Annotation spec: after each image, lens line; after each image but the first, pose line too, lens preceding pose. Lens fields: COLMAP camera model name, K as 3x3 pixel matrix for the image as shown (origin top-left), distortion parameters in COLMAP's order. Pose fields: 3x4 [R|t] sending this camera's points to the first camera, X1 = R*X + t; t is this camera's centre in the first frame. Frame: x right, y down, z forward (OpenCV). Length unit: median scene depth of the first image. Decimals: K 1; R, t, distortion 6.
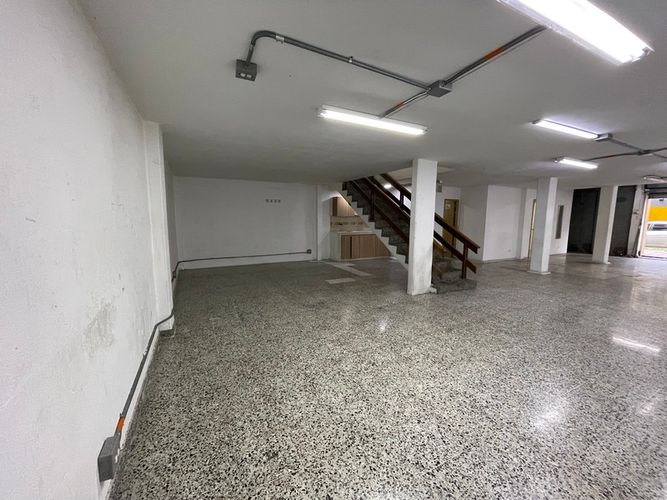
lens RADIAL K [[268.8, 0, 332.4], [0, 268.8, 249.4], [0, 0, 1]] dist [-0.001637, -0.000204]
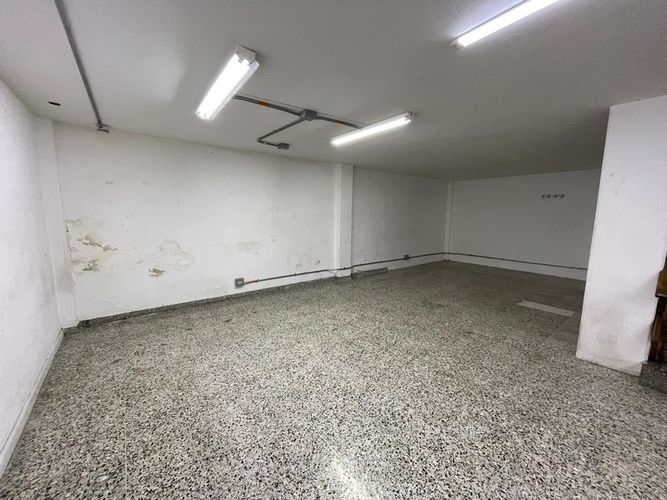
lens RADIAL K [[268.8, 0, 332.4], [0, 268.8, 249.4], [0, 0, 1]] dist [-0.001637, -0.000204]
pose [[0.192350, 0.130062, -0.972669, 0.975306], [-0.130688, 0.985744, 0.105966, -0.058757], [0.972585, 0.106734, 0.206605, 0.502608]]
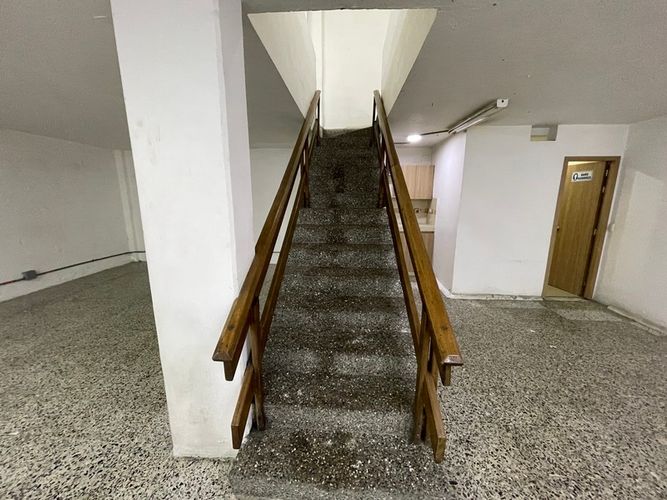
lens RADIAL K [[281.4, 0, 333.5], [0, 281.4, 250.0], [0, 0, 1]] dist [-0.001032, -0.000158]
pose [[0.858067, 0.098240, -0.504054, 0.827985], [-0.065478, 0.994450, 0.082352, -0.149924], [0.509346, -0.037660, 0.859737, 1.113744]]
